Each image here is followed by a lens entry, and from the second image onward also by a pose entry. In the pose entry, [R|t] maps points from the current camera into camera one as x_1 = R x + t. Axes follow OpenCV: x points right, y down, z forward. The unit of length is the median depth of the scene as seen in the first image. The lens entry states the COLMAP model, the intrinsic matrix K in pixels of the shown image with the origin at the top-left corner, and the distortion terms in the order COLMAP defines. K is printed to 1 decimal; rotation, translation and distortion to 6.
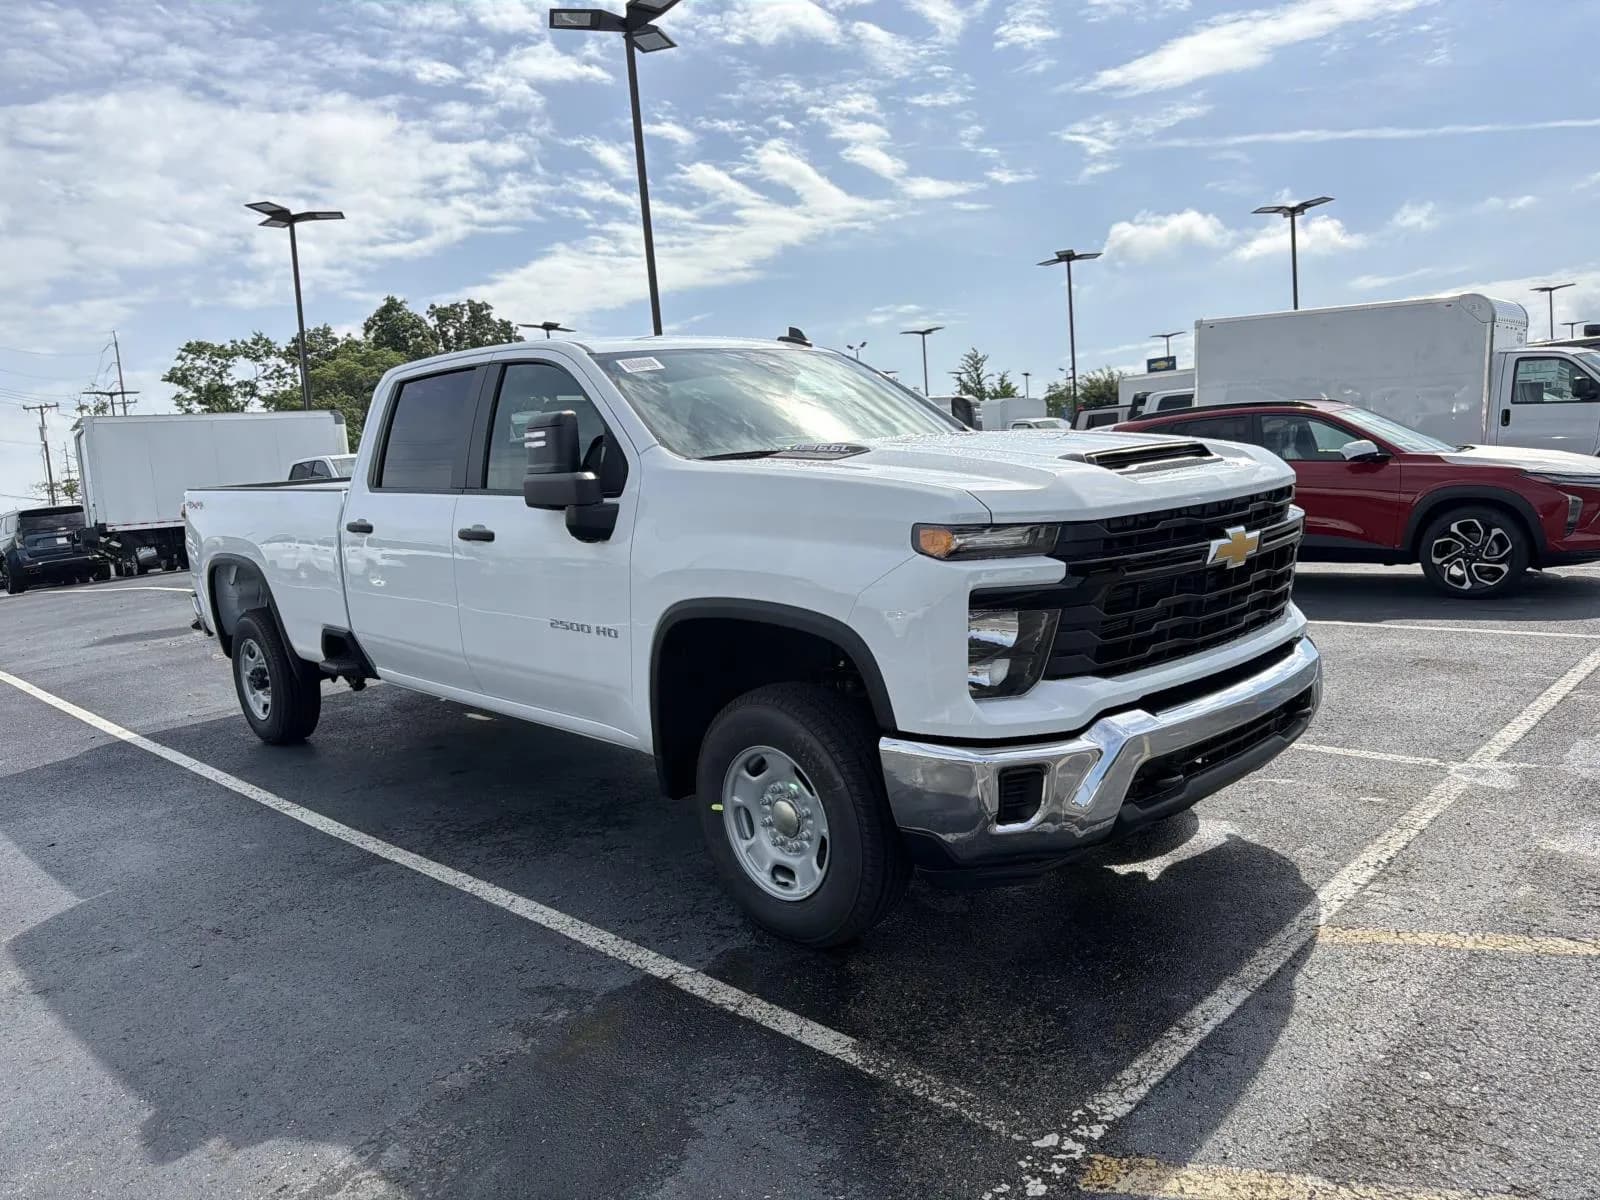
lens RADIAL K [[1177.5, 0, 800.0], [0, 1177.5, 600.0], [0, 0, 1]] dist [0.011259, 0.000397]
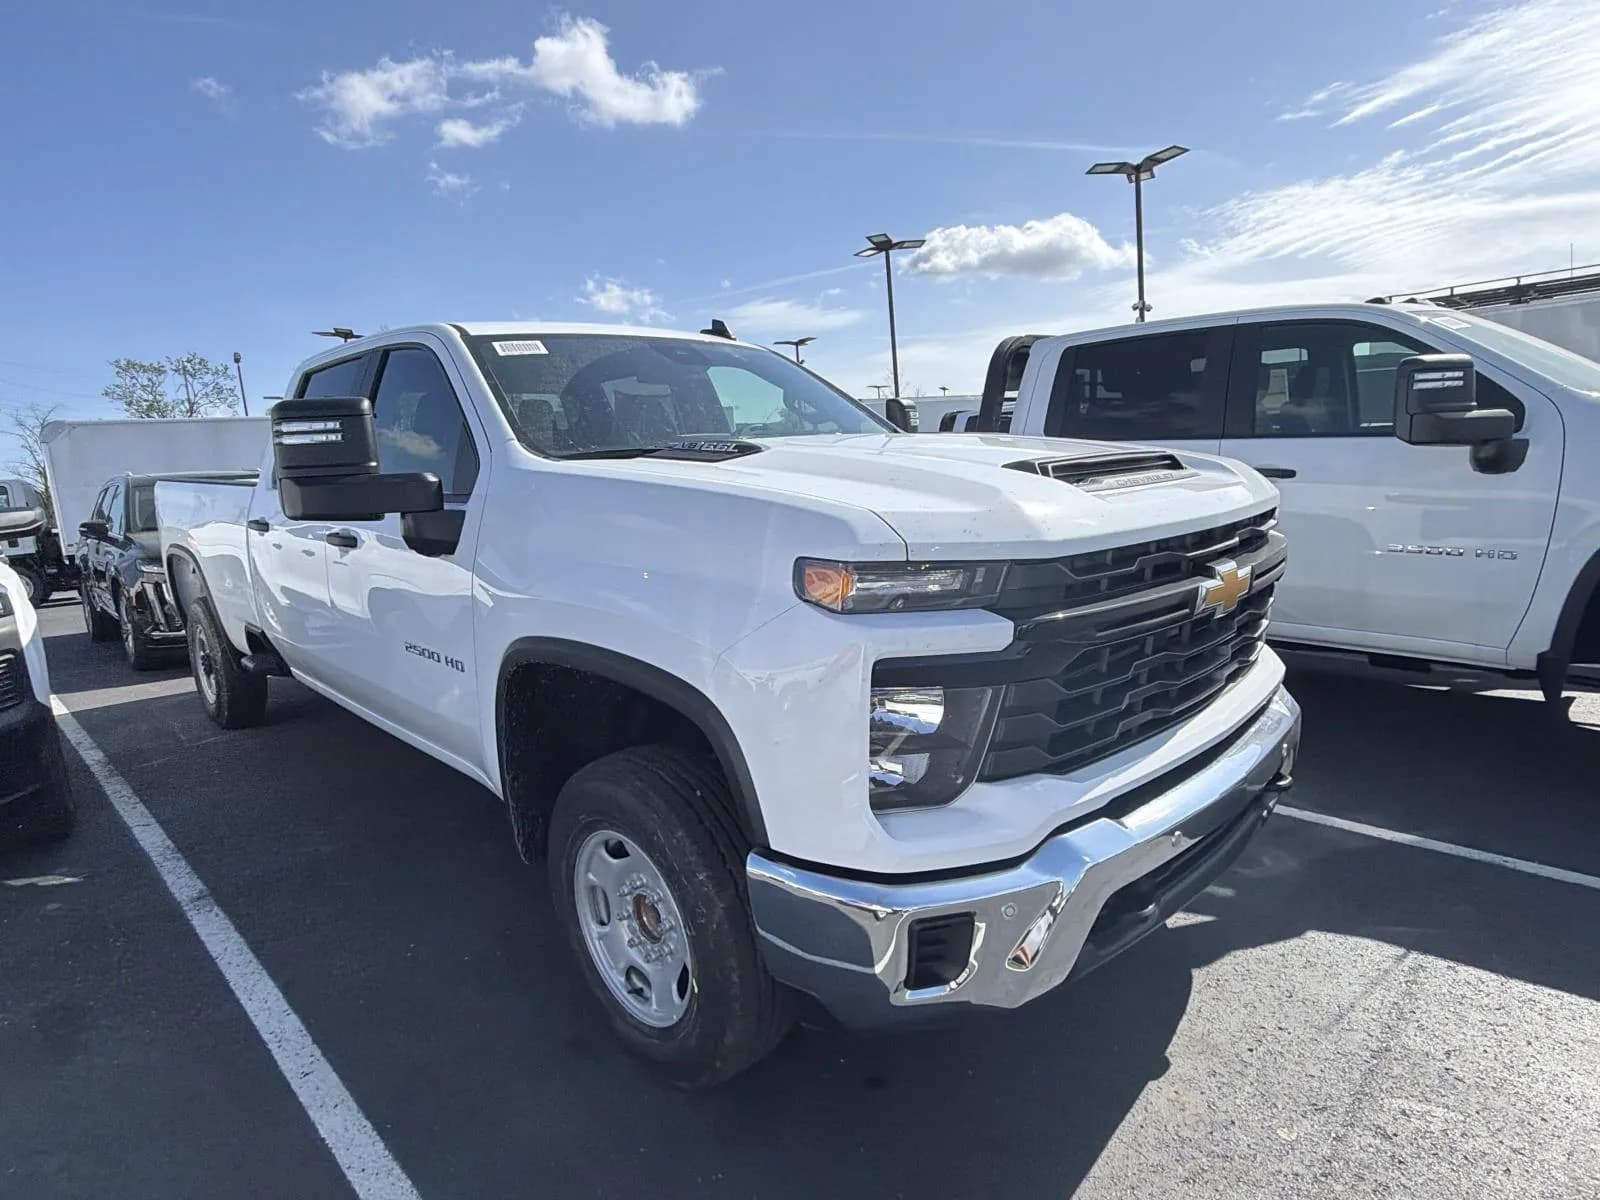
lens RADIAL K [[937.6, 0, 800.0], [0, 937.6, 600.0], [0, 0, 1]] dist [-0.040477, 0.000102]
pose [[0.999564, 0.019355, 0.022293, 0.078276], [-0.019993, 0.999387, 0.028745, -0.050412], [-0.021723, -0.029178, 0.999338, 0.405327]]
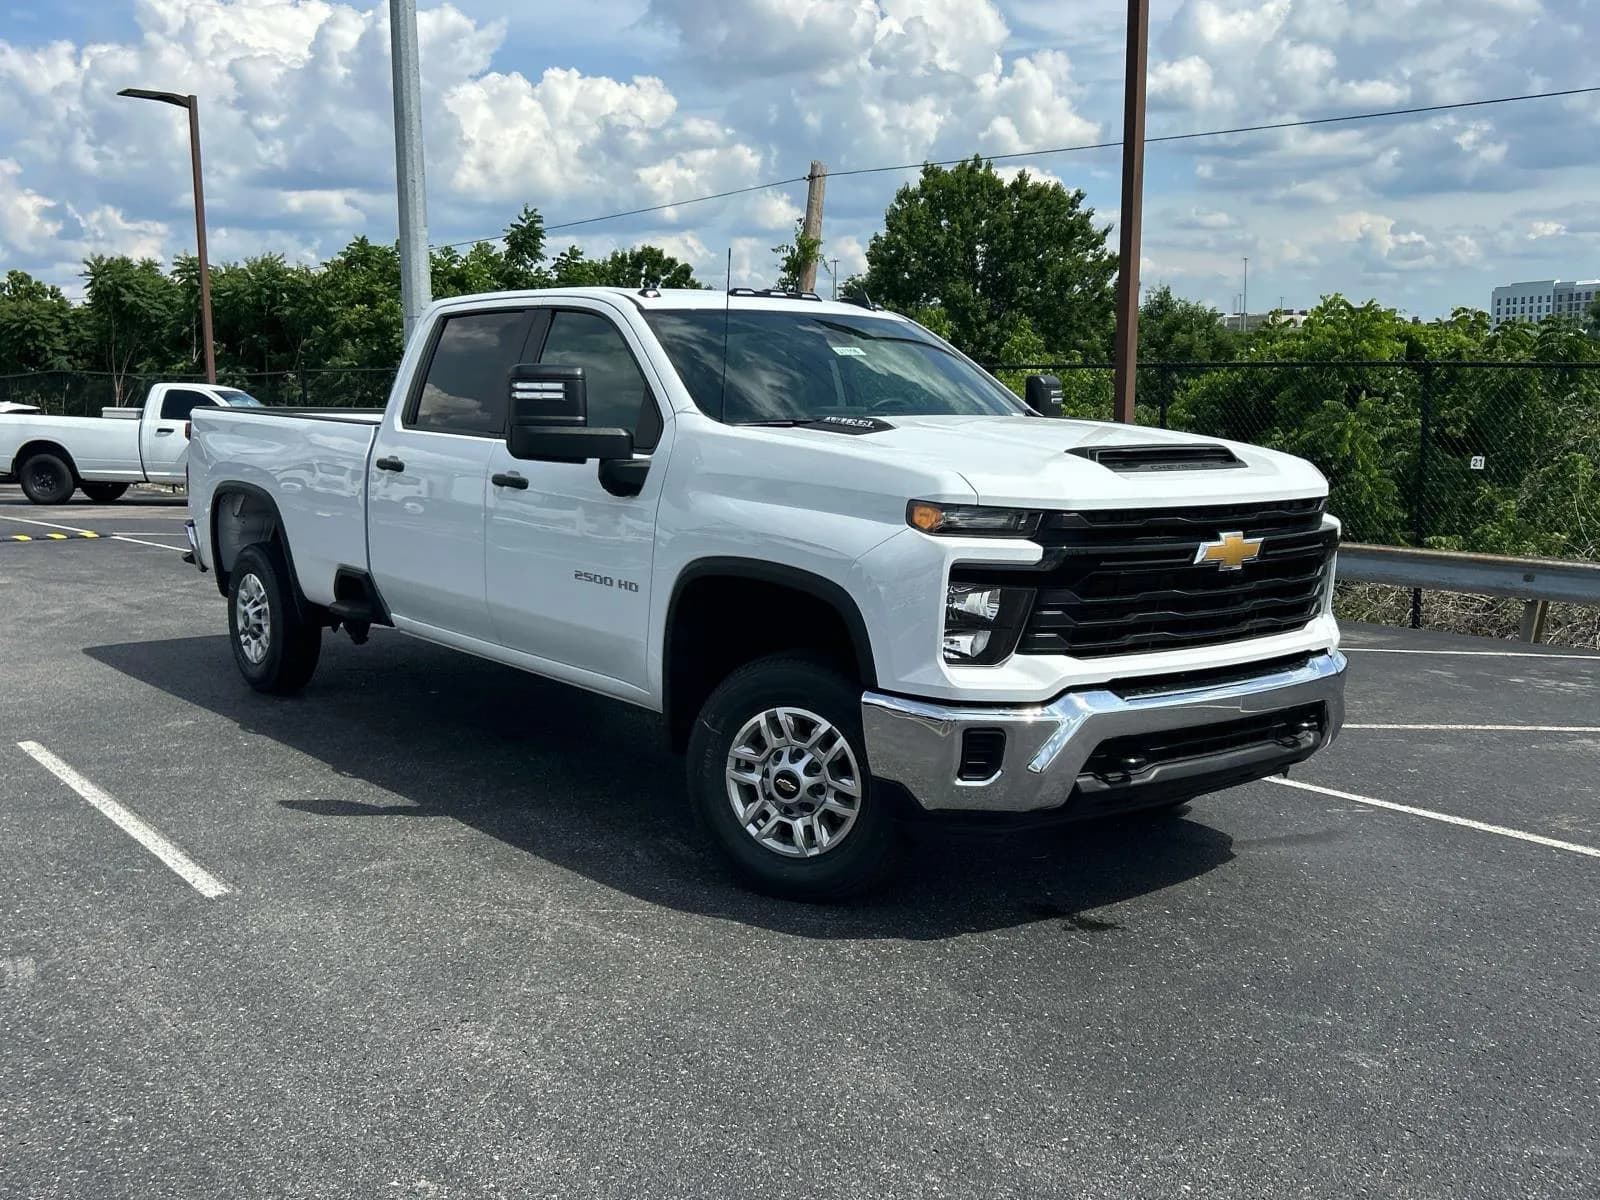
lens RADIAL K [[1605.8, 0, 800.0], [0, 1605.8, 600.0], [0, 0, 1]] dist [0.011900, 0.005781]
pose [[0.993533, 0.089224, -0.070220, 0.098109], [-0.089833, 0.995941, -0.005561, 0.041140], [0.069438, 0.011833, 0.997516, -0.446160]]
